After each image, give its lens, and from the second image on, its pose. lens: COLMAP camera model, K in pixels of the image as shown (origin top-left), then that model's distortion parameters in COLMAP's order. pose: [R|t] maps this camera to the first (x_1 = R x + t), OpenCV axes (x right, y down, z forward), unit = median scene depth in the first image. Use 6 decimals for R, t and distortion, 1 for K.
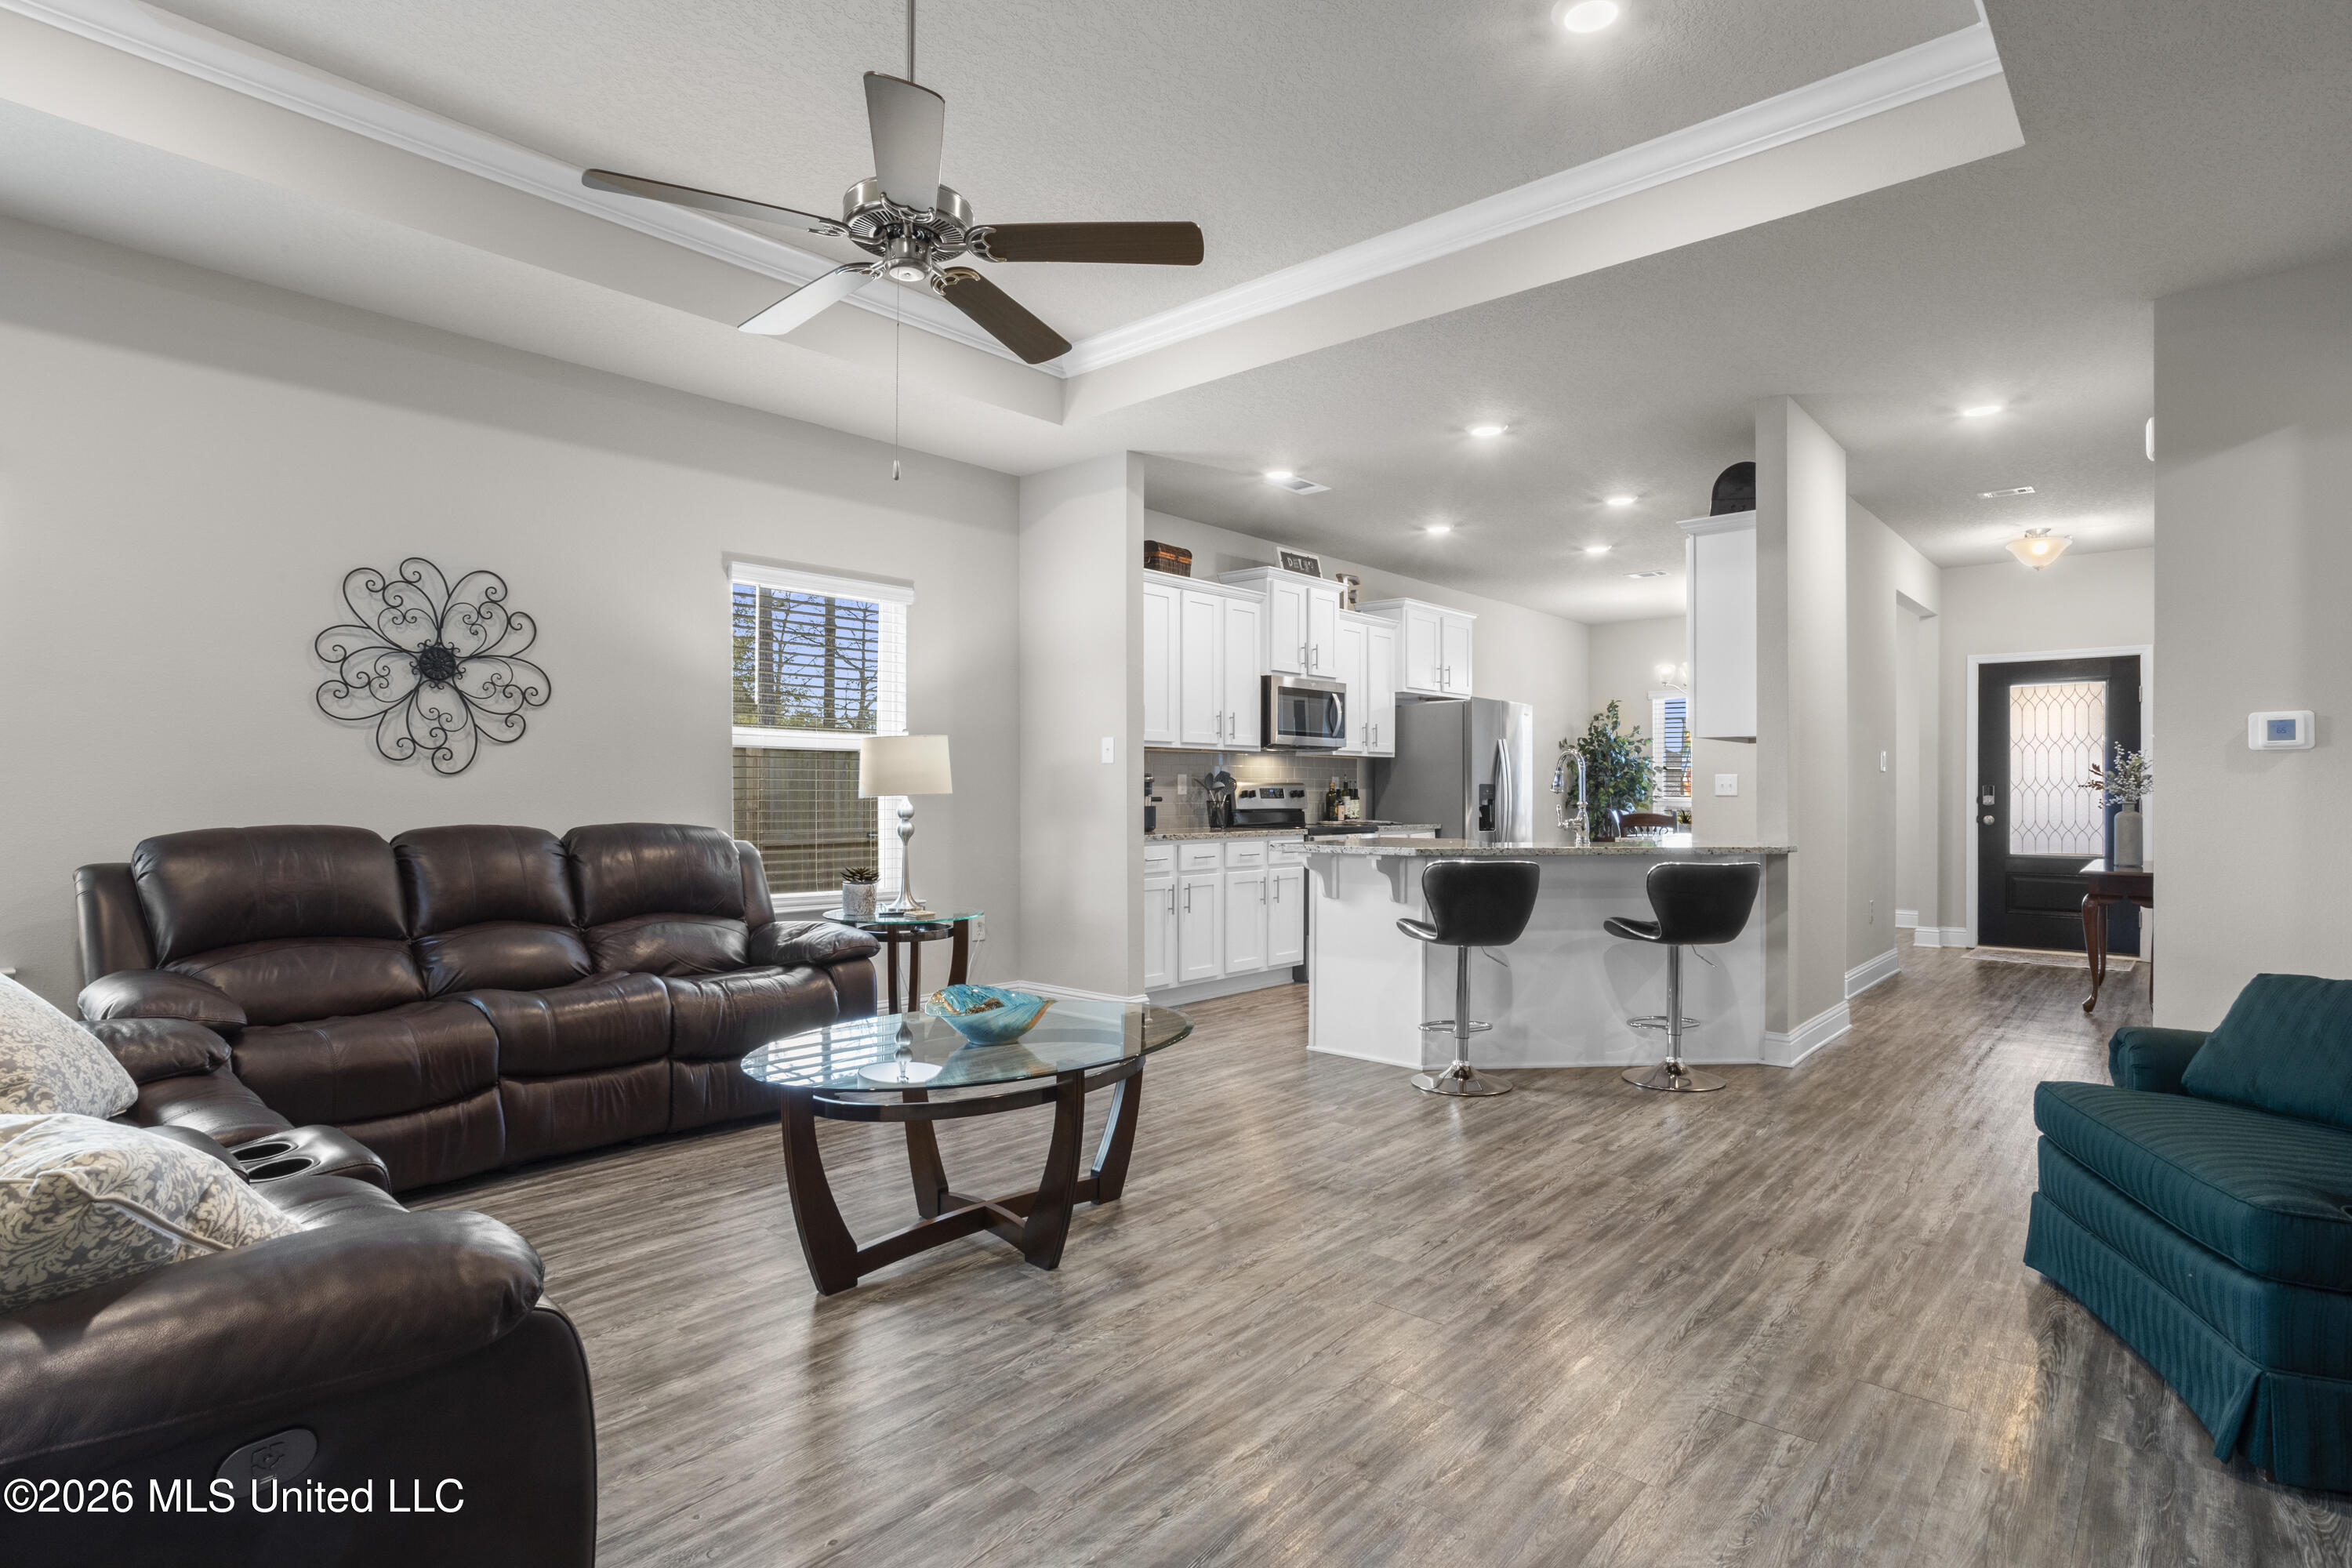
lens RADIAL K [[1189.6, 0, 1183.7], [0, 1189.6, 821.5], [0, 0, 1]] dist [-0.025700, 0.009111]
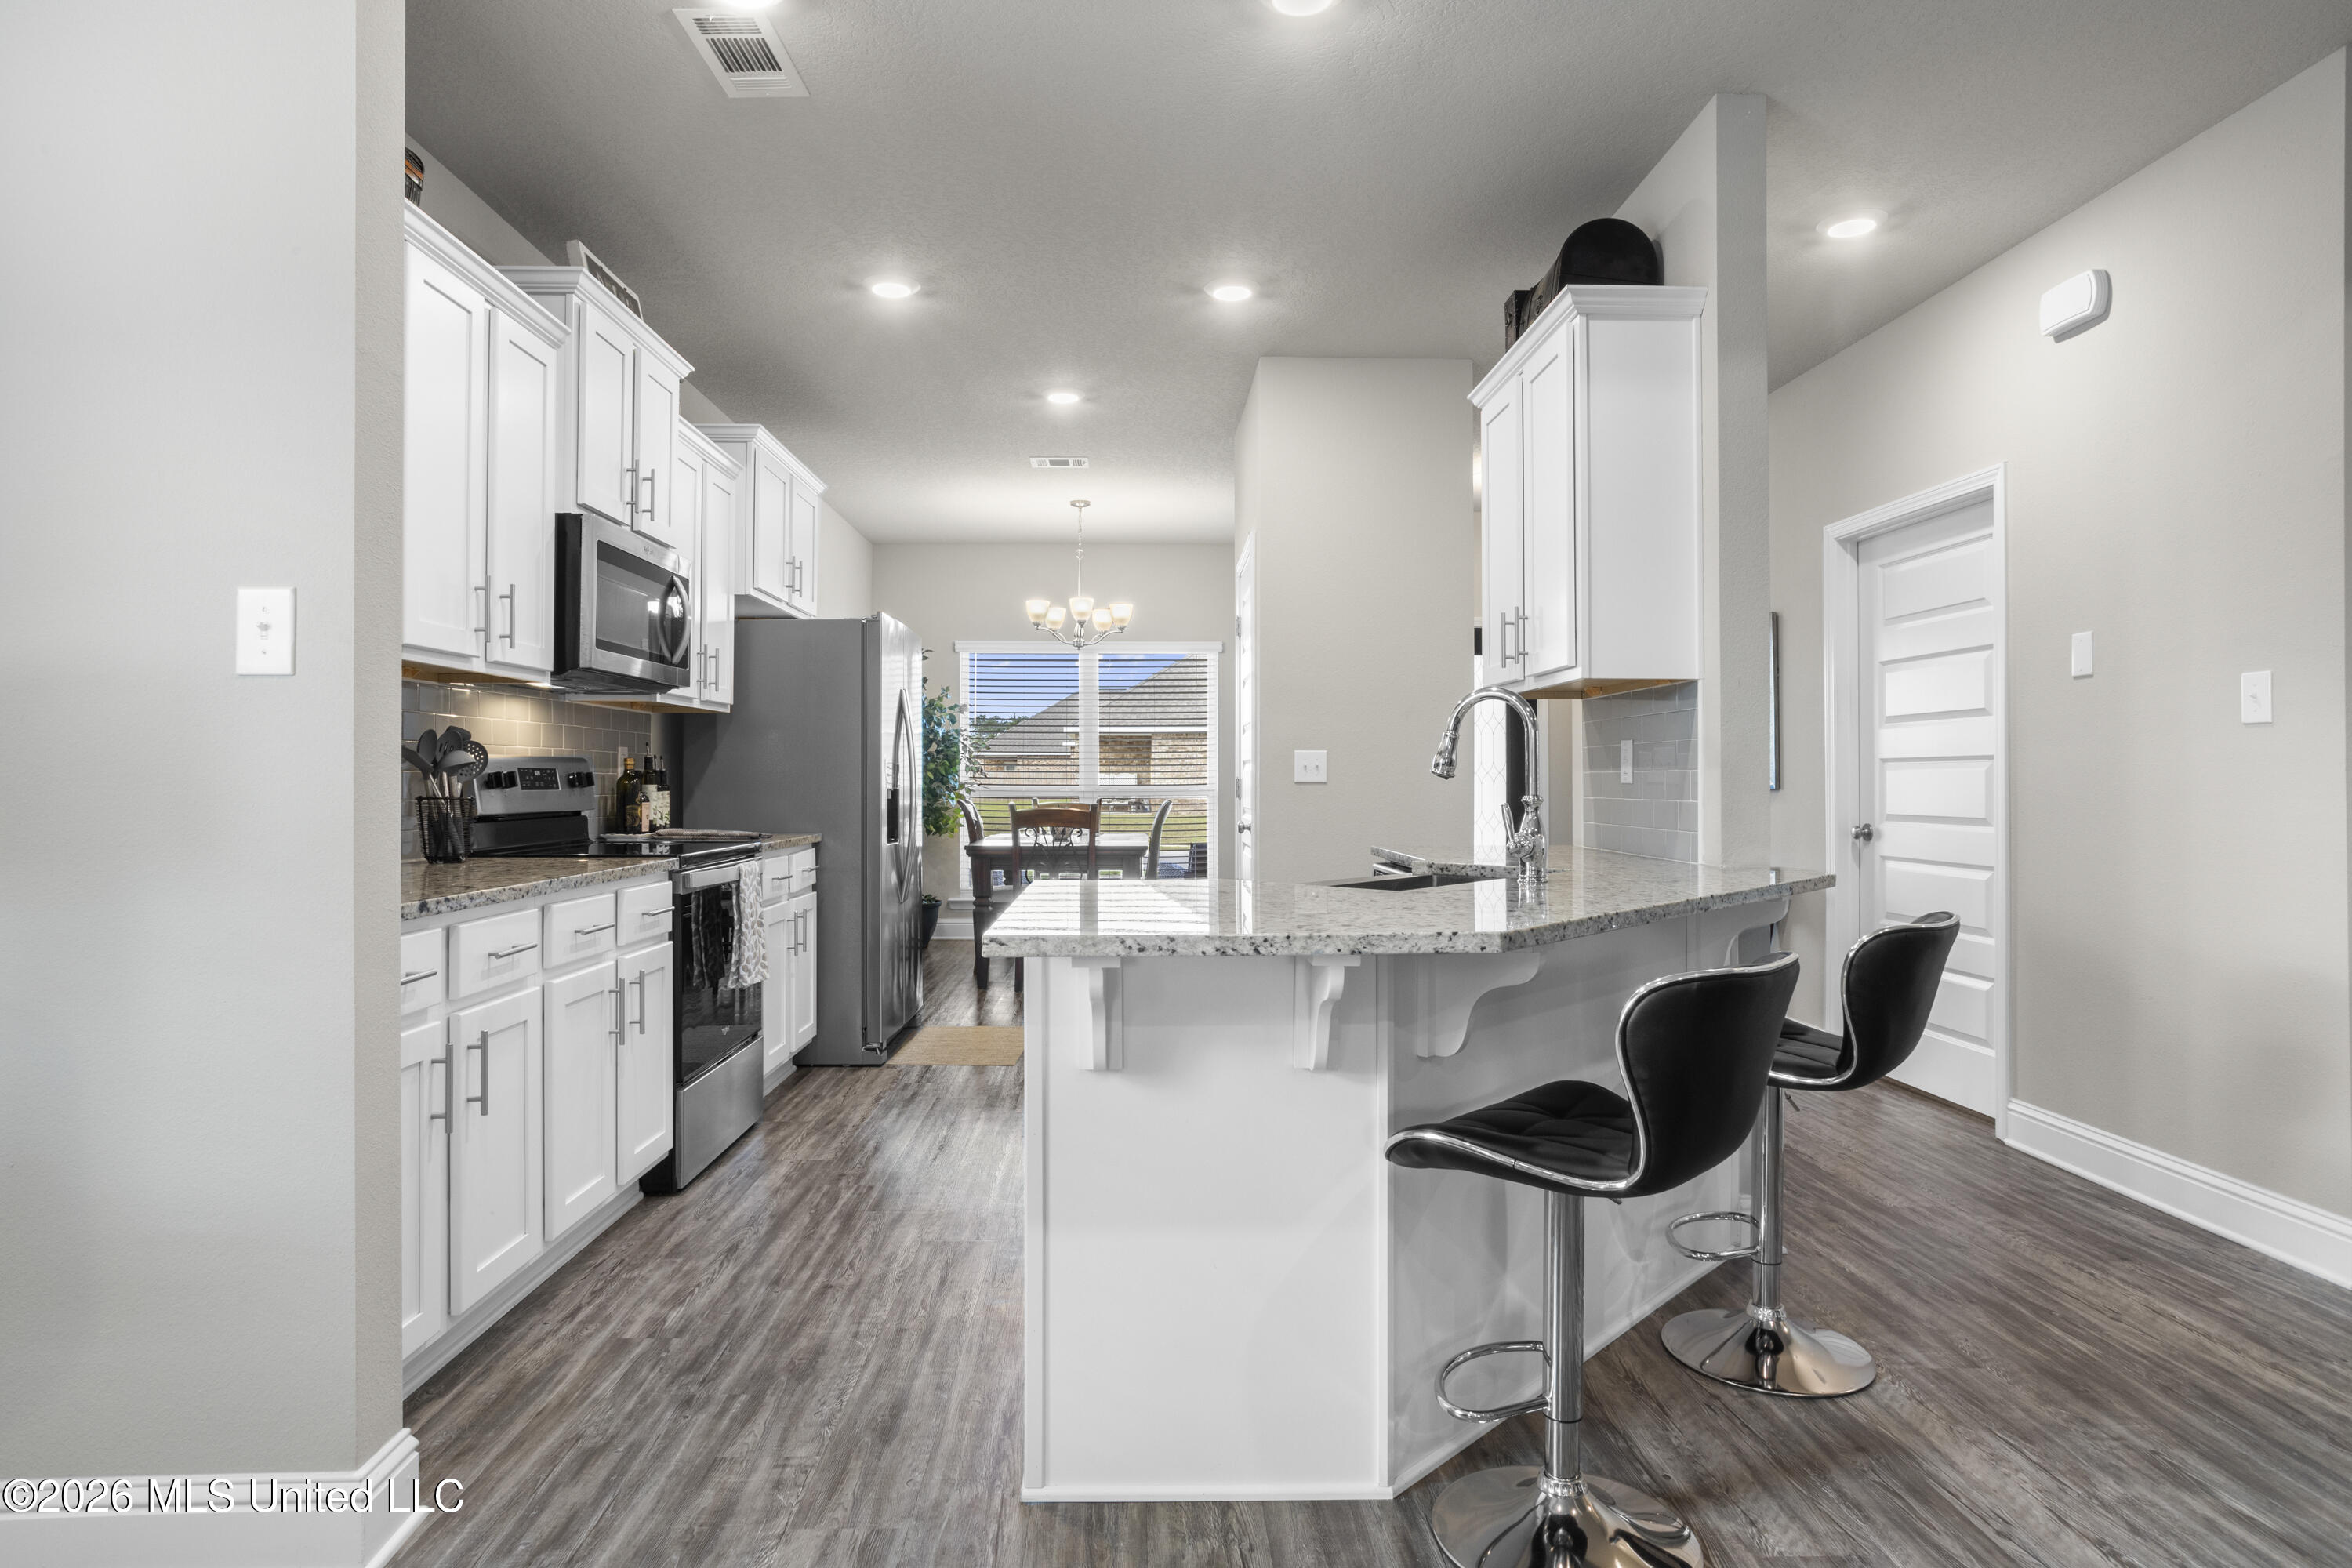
lens RADIAL K [[1304.0, 0, 1164.6], [0, 1304.0, 763.5], [0, 0, 1]] dist [-0.006764, 0.008534]
pose [[0.733676, 0.009215, 0.679437, -0.095766], [0.015920, 0.999400, -0.030746, -0.010939], [-0.679313, 0.033374, 0.733089, 0.494068]]
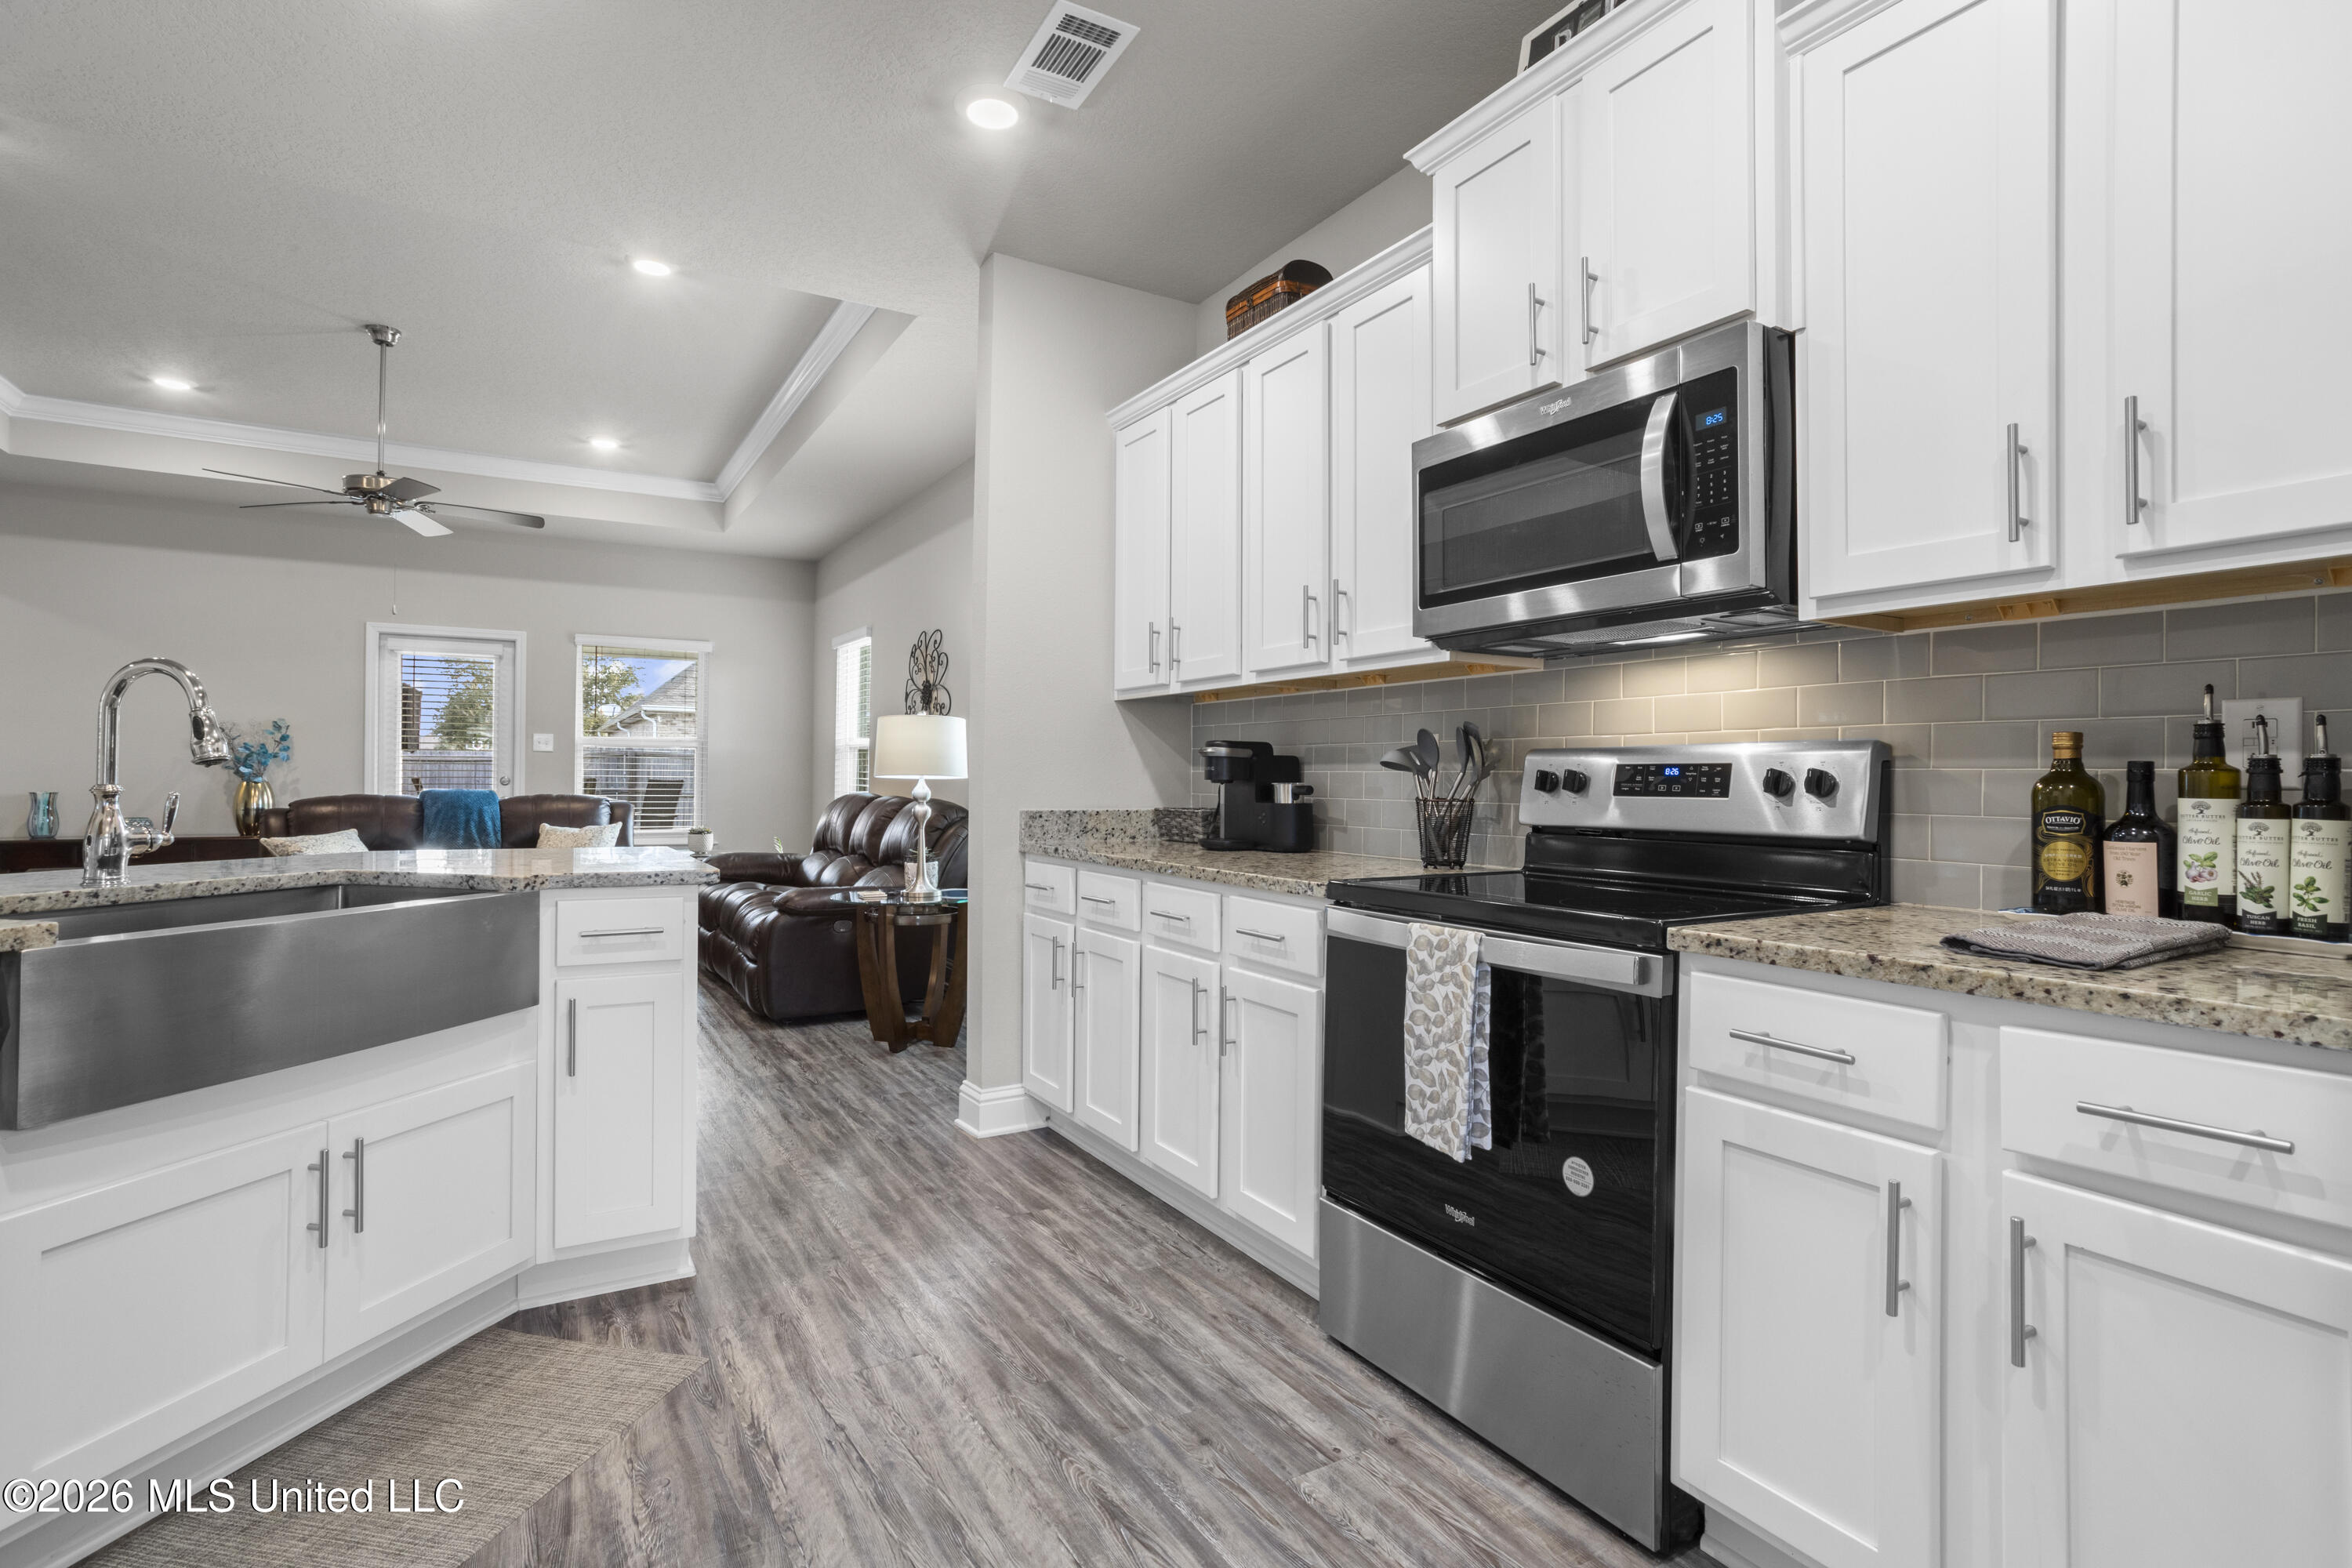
lens RADIAL K [[1123.1, 0, 1166.4], [0, 1123.1, 777.1], [0, 0, 1]] dist [-0.028208, 0.011689]
pose [[-0.307451, -0.005115, -0.951550, 0.410272], [-0.032138, 0.999471, 0.005012, -0.023431], [0.951021, 0.032122, -0.307453, 1.025308]]
